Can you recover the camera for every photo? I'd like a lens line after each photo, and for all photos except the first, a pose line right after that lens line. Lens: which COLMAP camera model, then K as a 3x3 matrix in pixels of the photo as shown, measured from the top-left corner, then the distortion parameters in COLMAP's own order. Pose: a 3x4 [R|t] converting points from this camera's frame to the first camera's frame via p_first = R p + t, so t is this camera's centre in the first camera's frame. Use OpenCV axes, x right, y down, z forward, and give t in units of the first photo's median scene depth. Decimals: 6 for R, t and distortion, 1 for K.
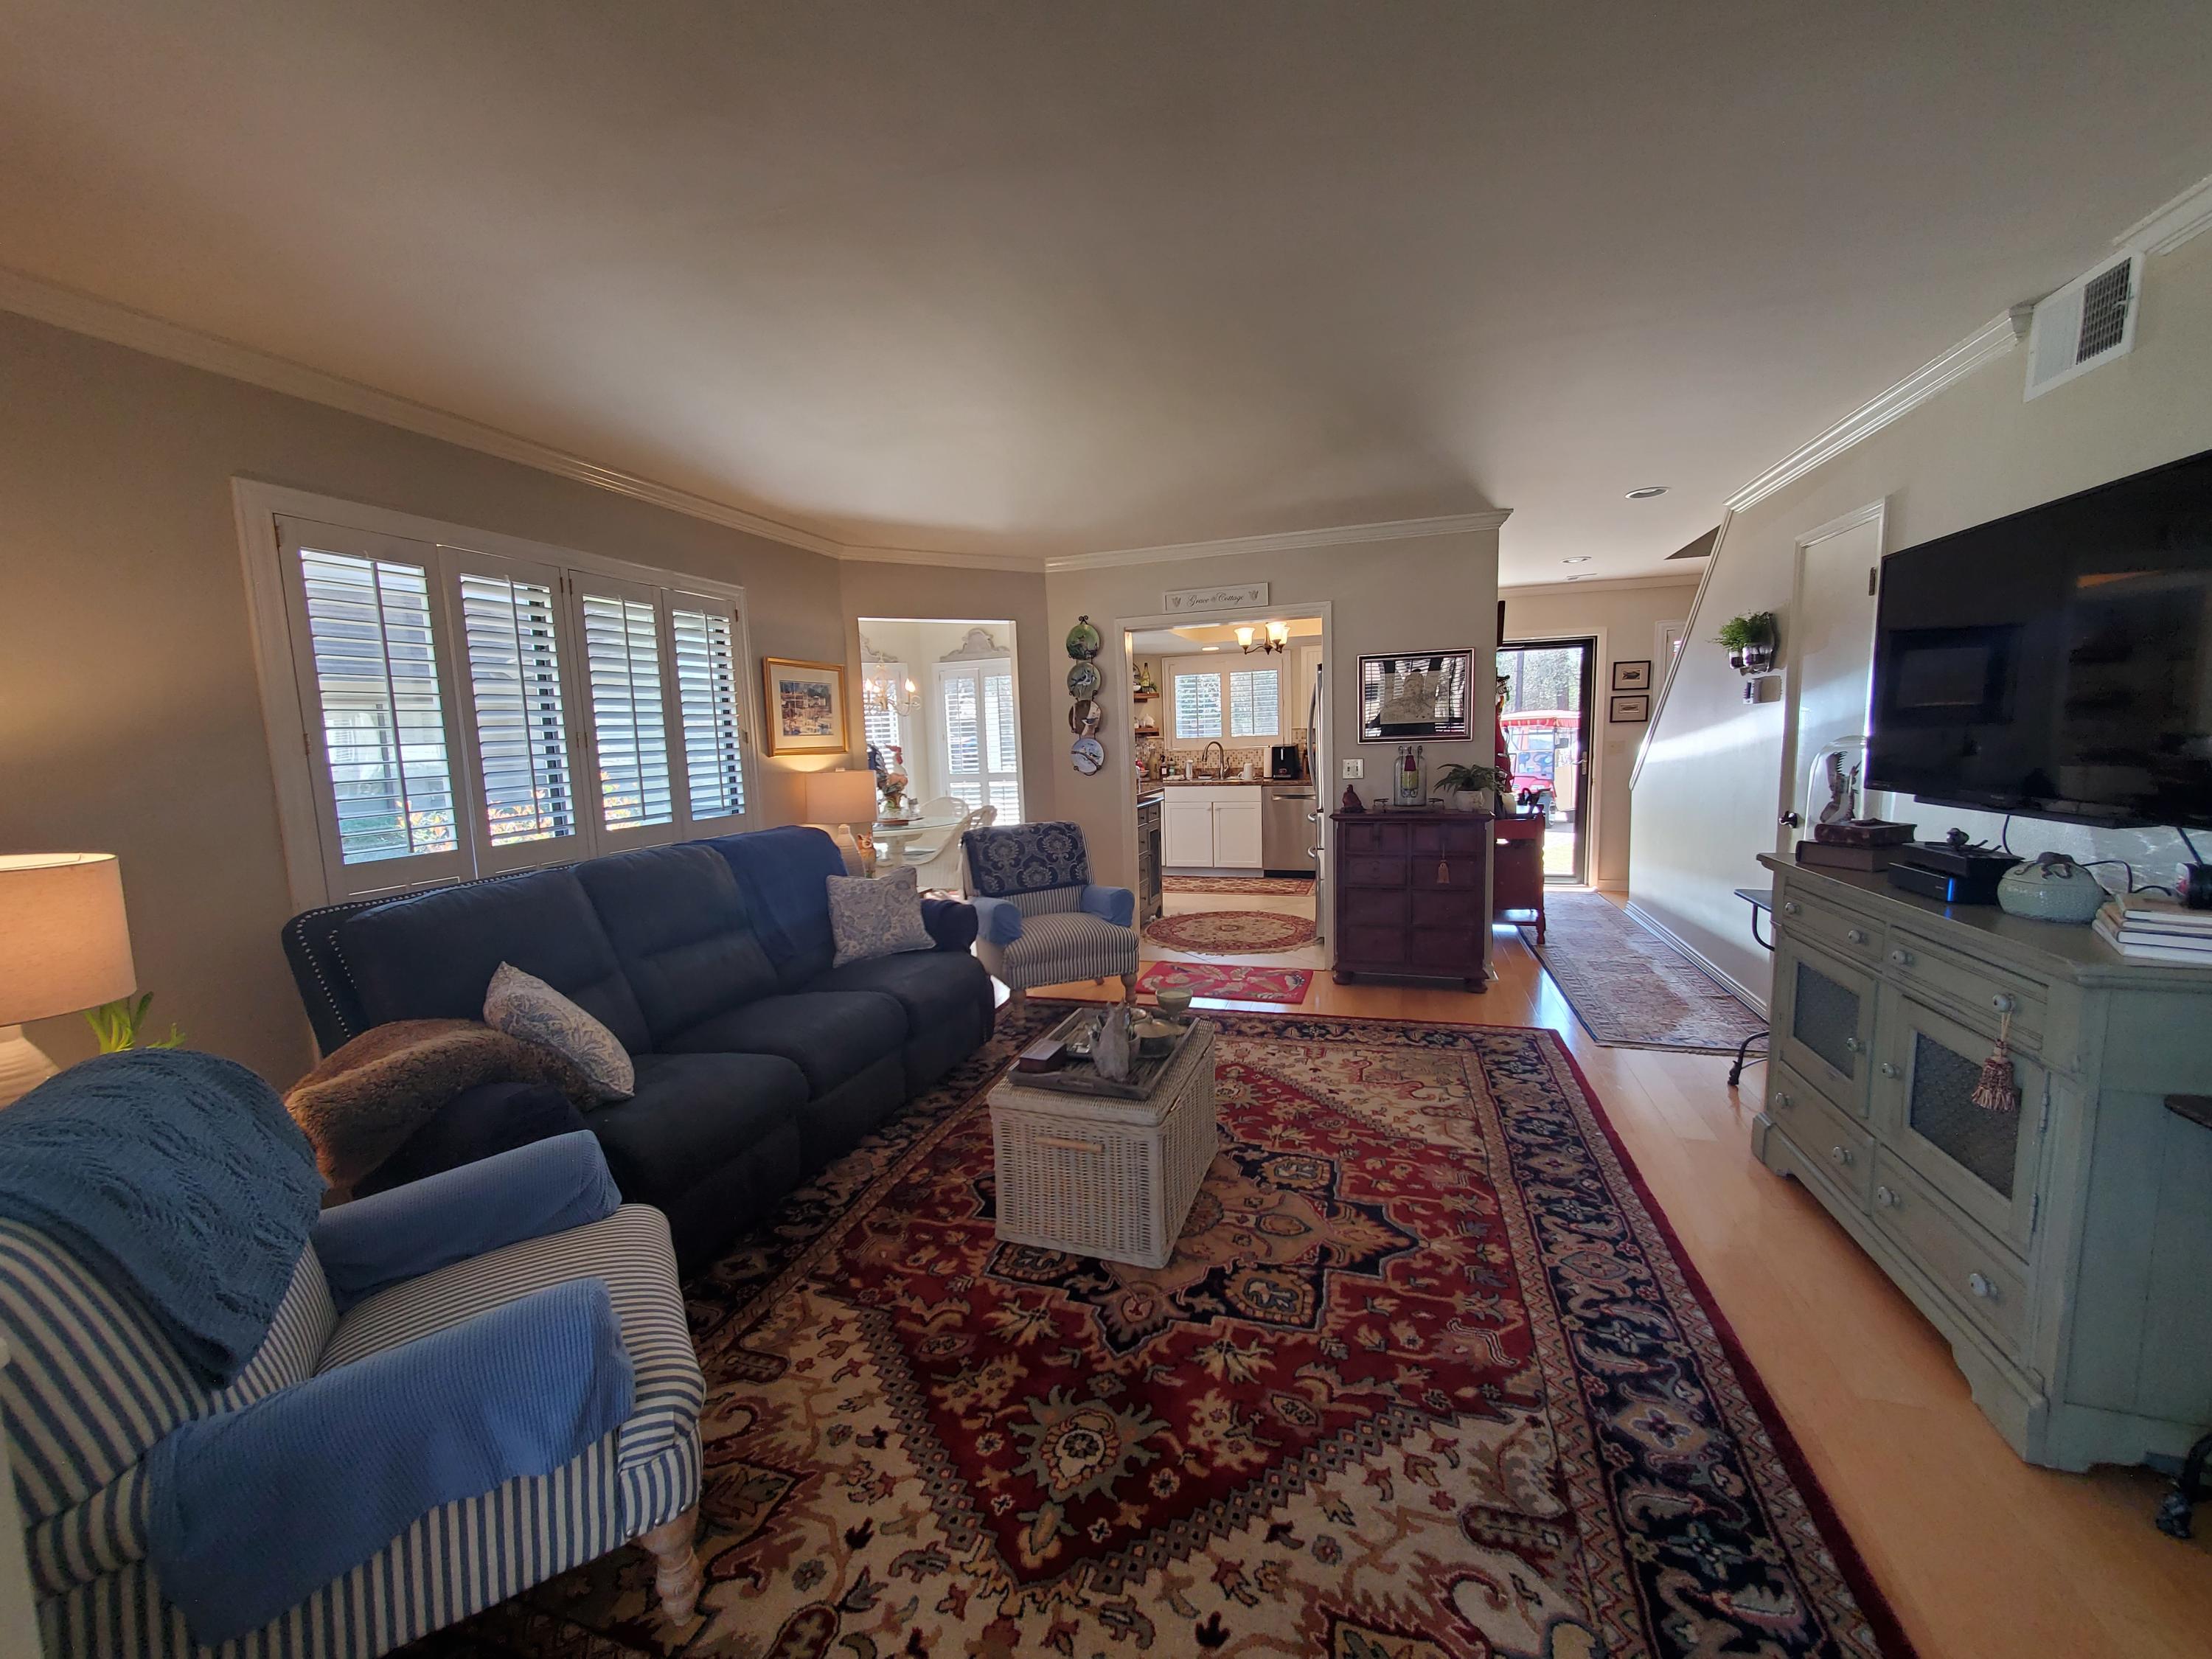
lens RADIAL K [[873.6, 0, 1104.7], [0, 873.6, 837.5], [0, 0, 1]] dist [0.006009, -0.004494]
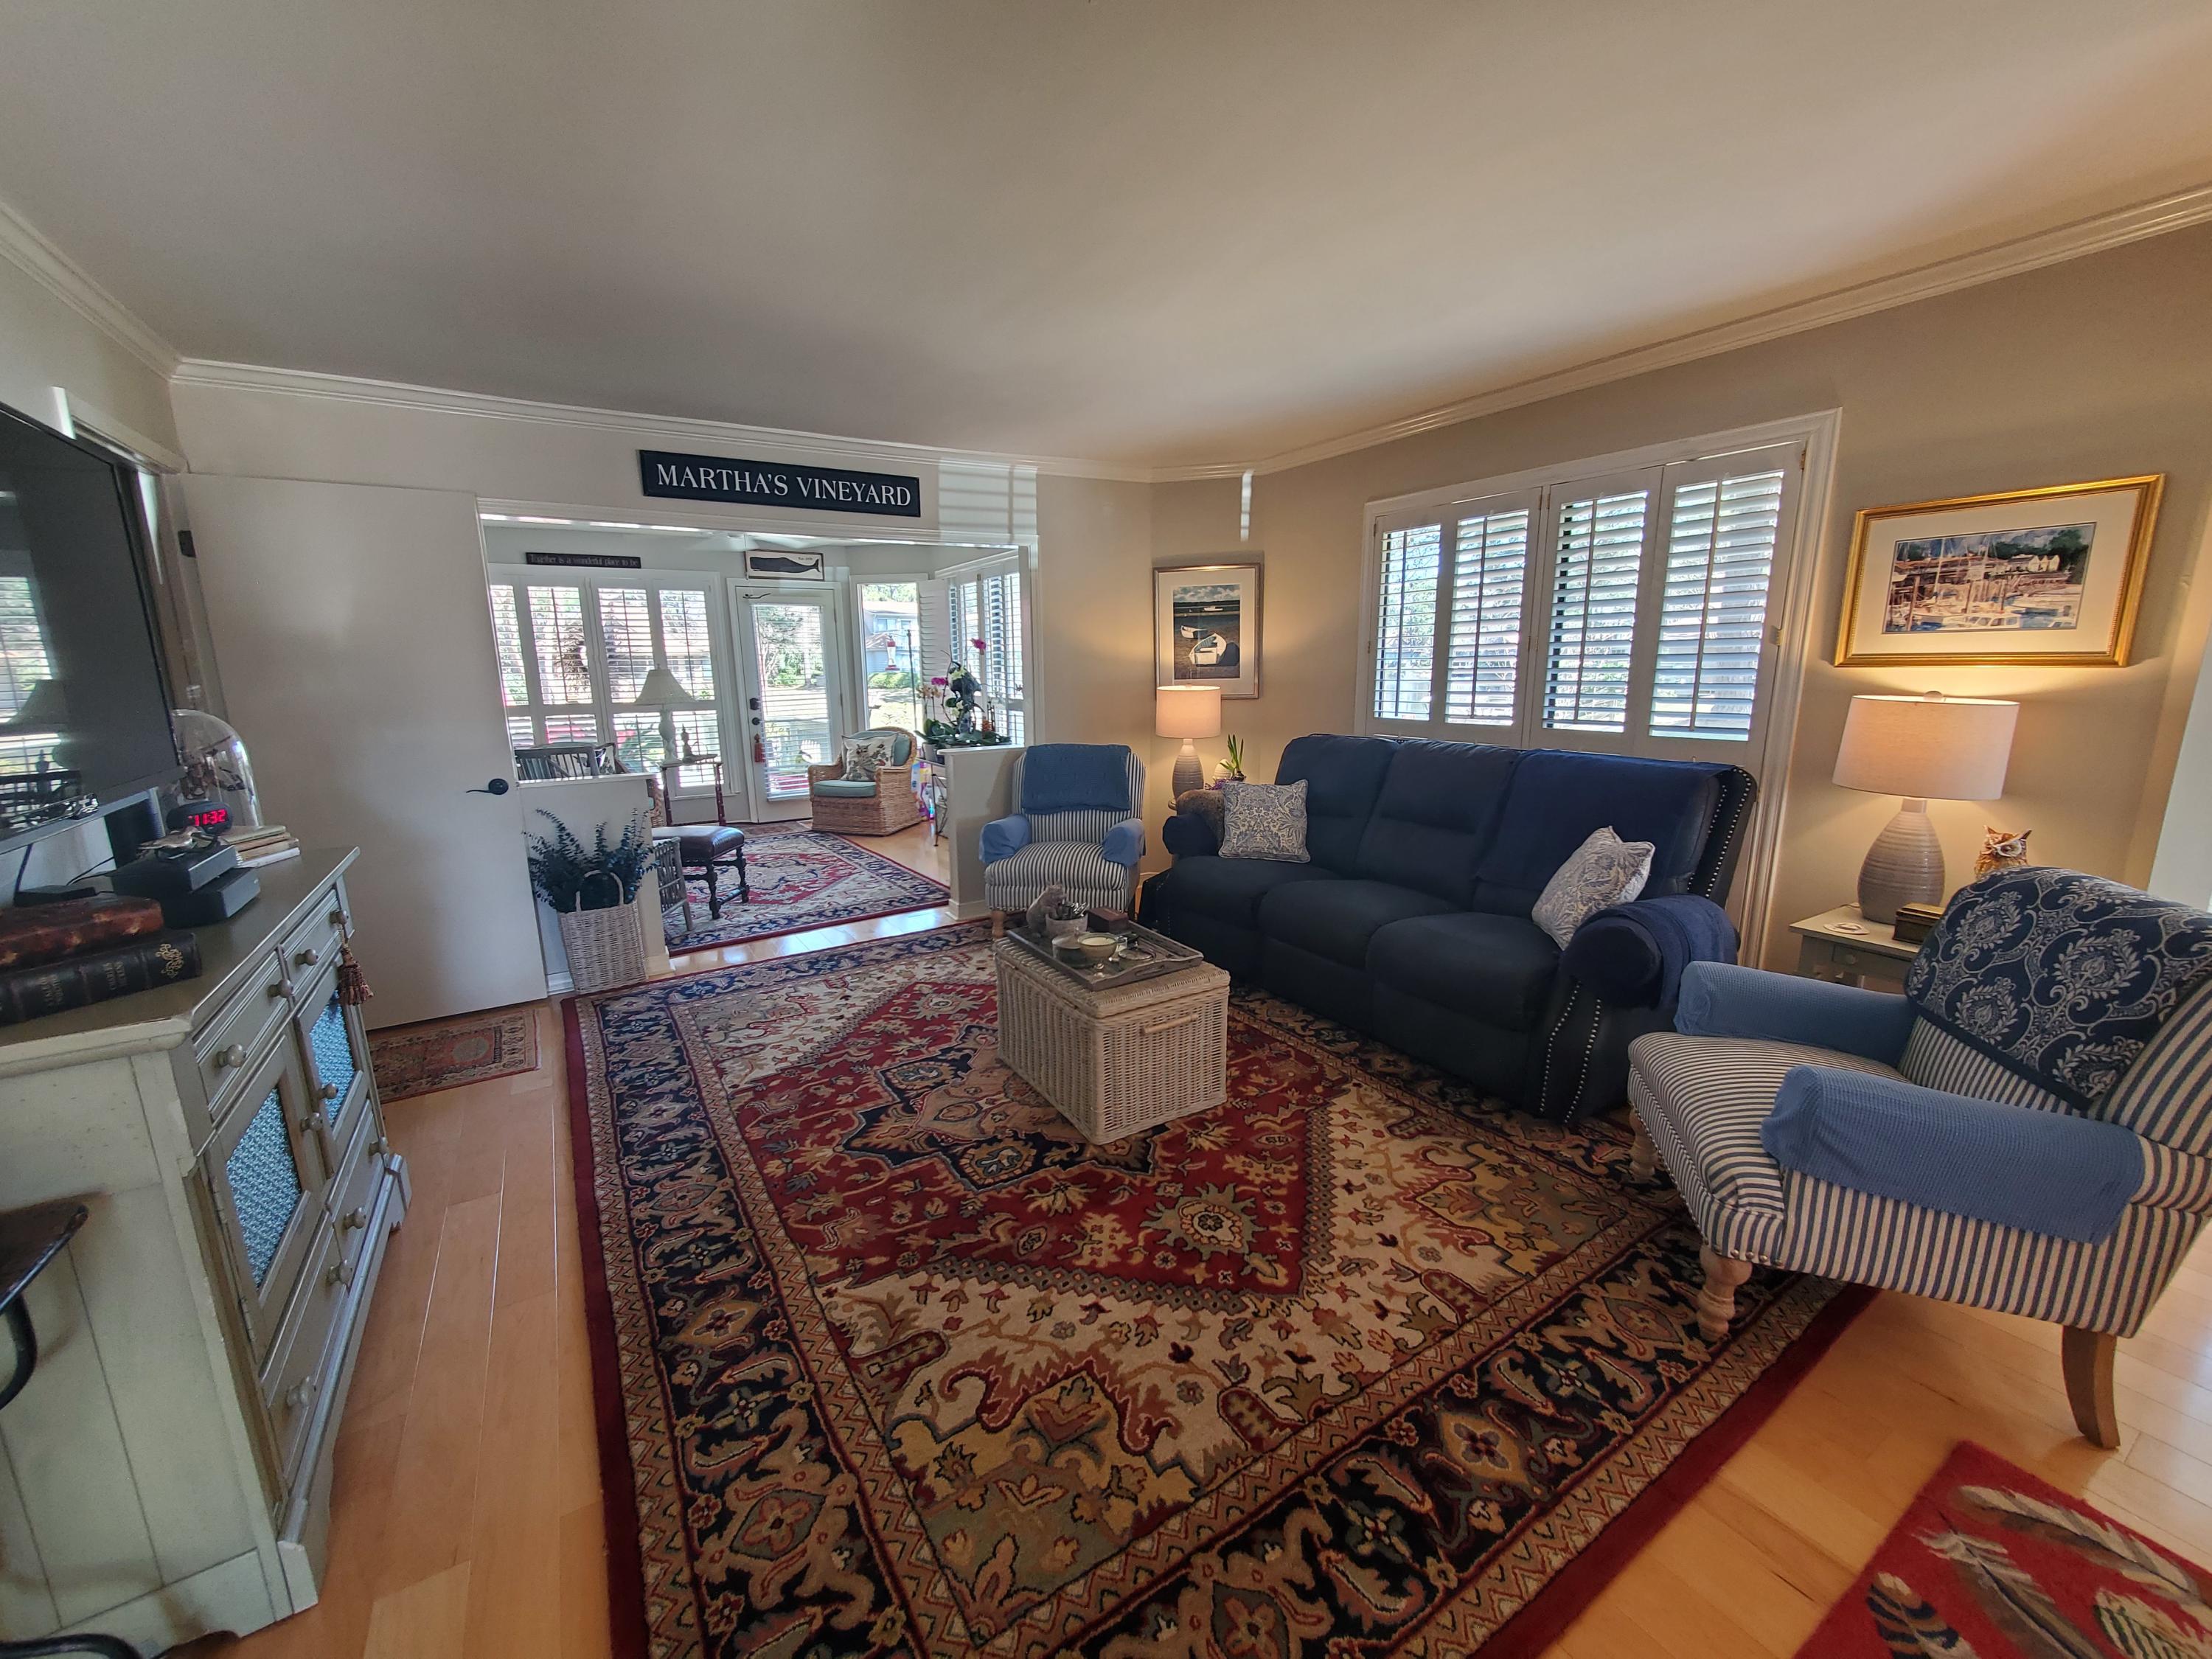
lens RADIAL K [[873.6, 0, 1104.7], [0, 873.6, 837.5], [0, 0, 1]] dist [0.006009, -0.004494]
pose [[-0.643903, 0.190959, -0.740893, 0.732061], [-0.055772, 0.954062, 0.294372, -0.198980], [0.763071, 0.230868, -0.603674, 1.508822]]
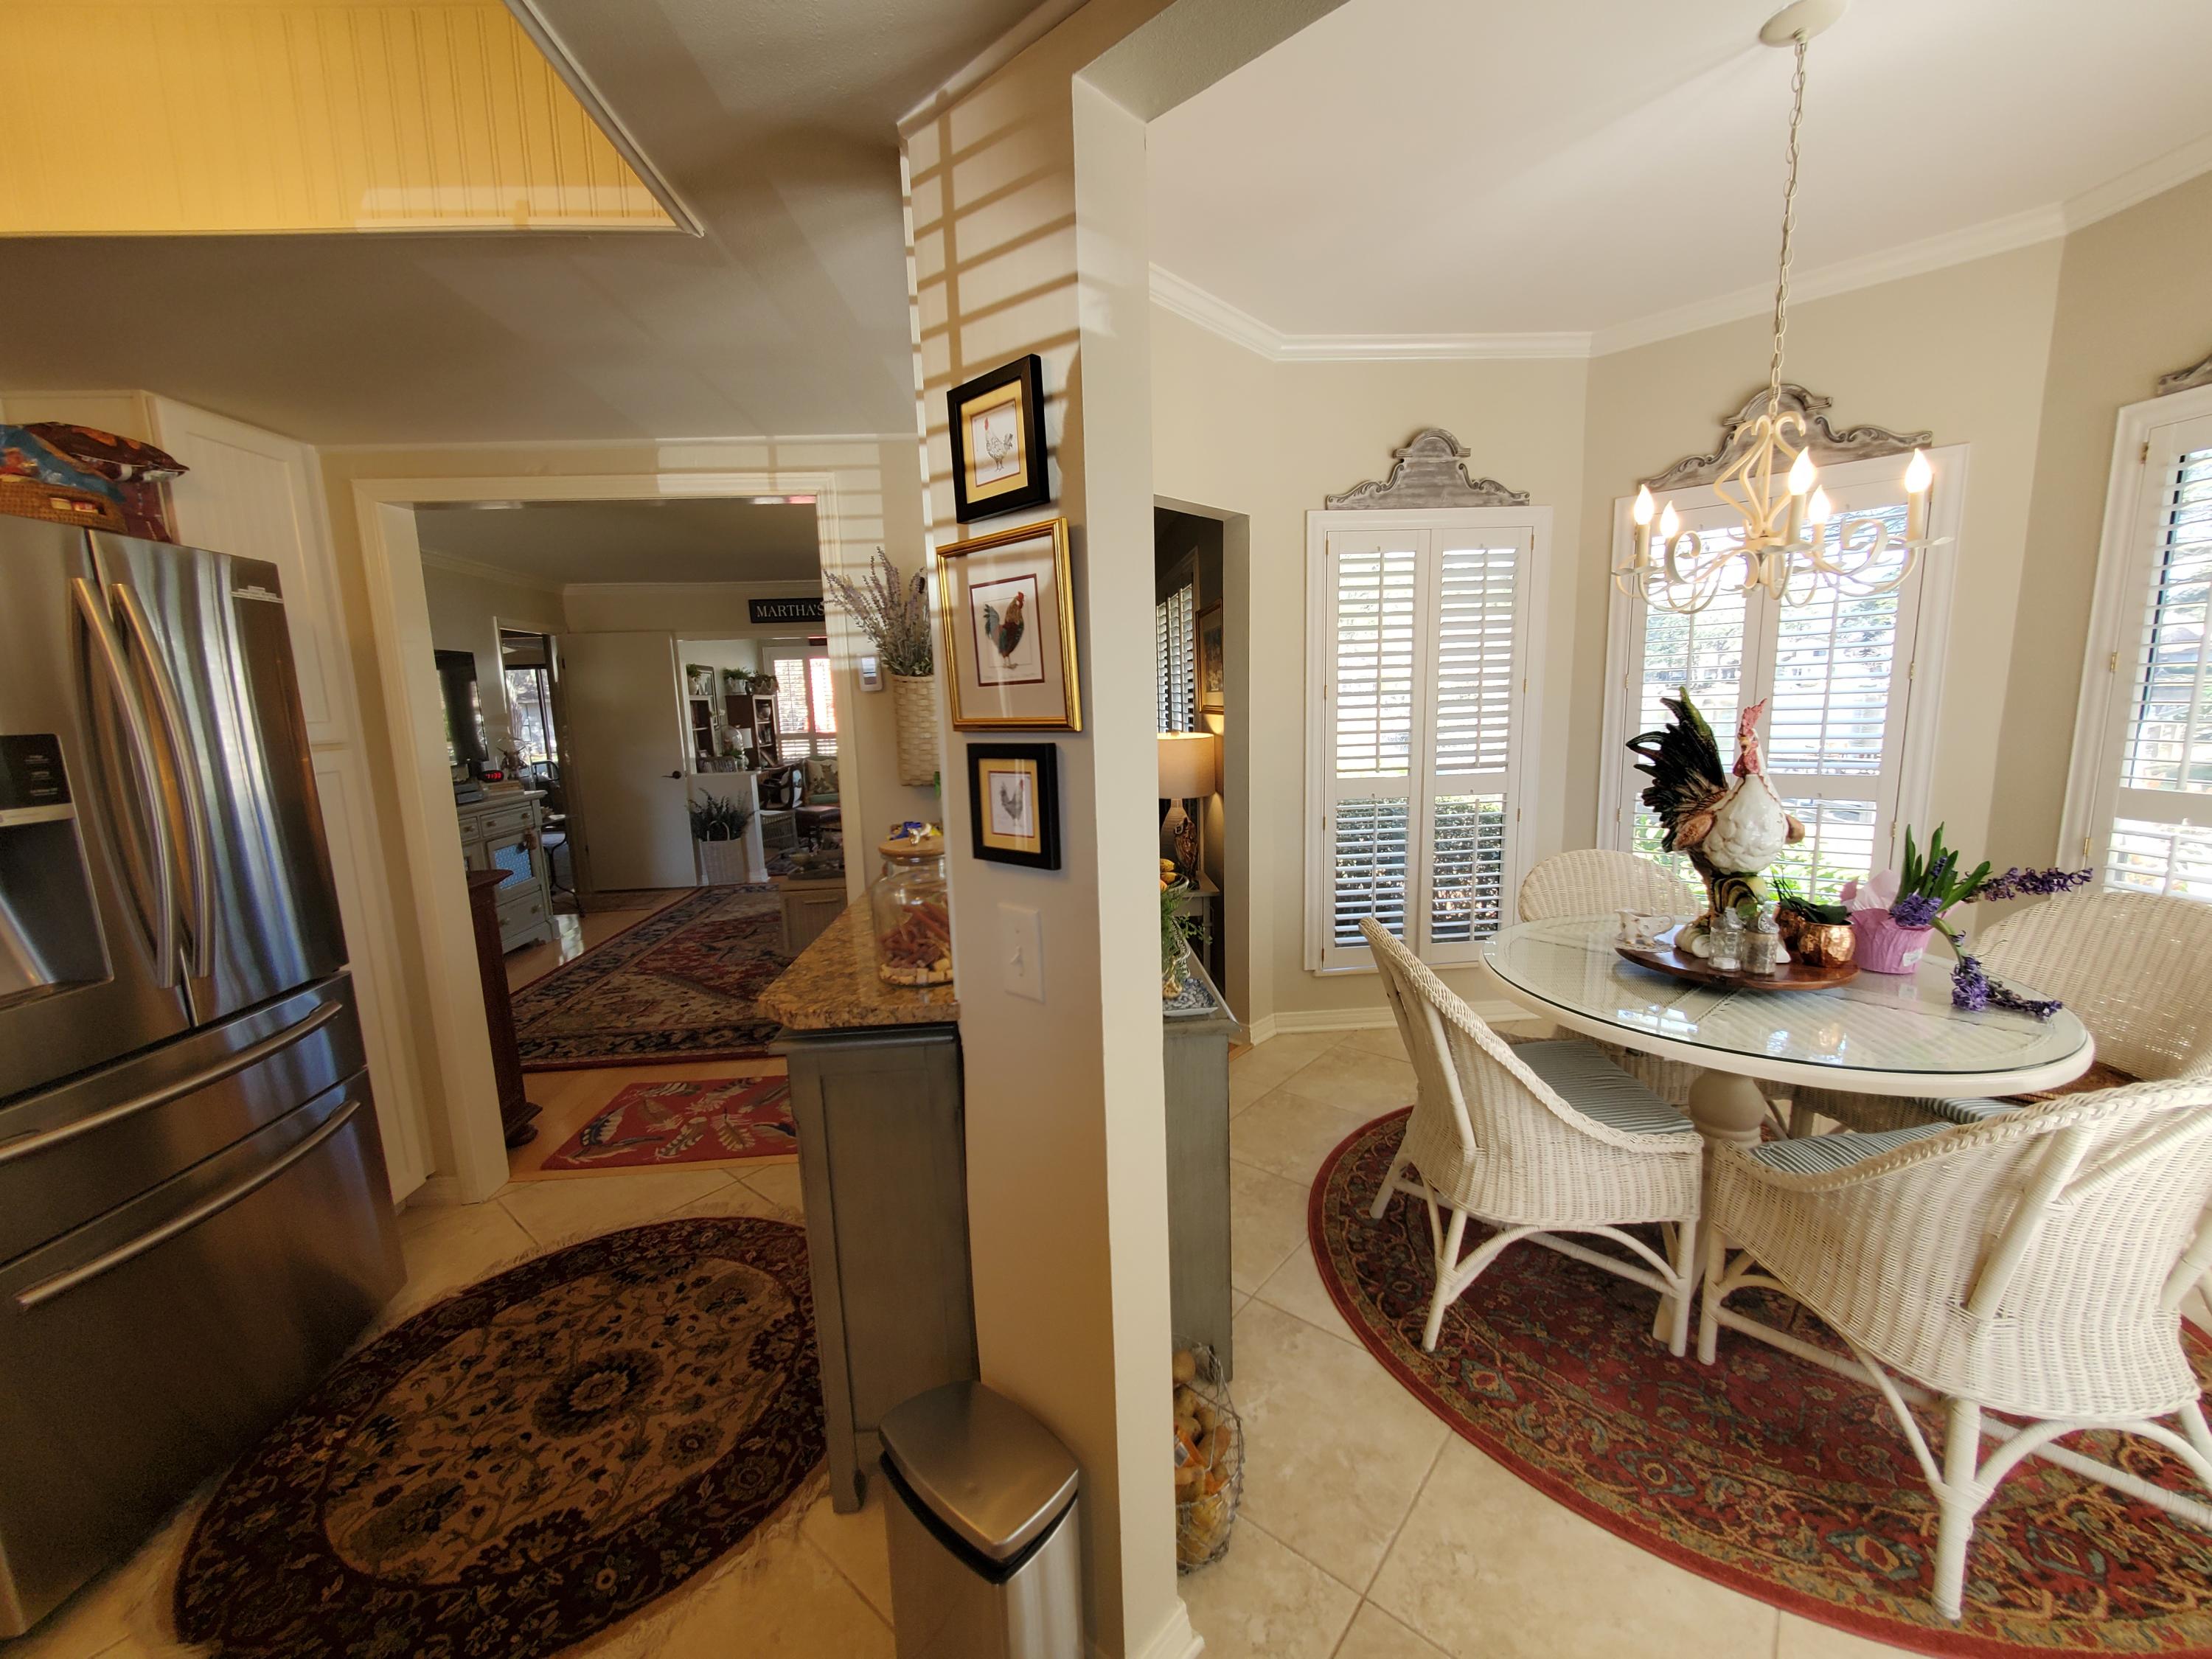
lens RADIAL K [[873.6, 0, 1104.7], [0, 873.6, 837.5], [0, 0, 1]] dist [0.006009, -0.004494]
pose [[-0.924441, 0.112333, -0.364403, 0.151340], [0.009031, 0.961807, 0.273581, -0.347845], [0.381217, 0.249619, -0.890148, 2.800677]]
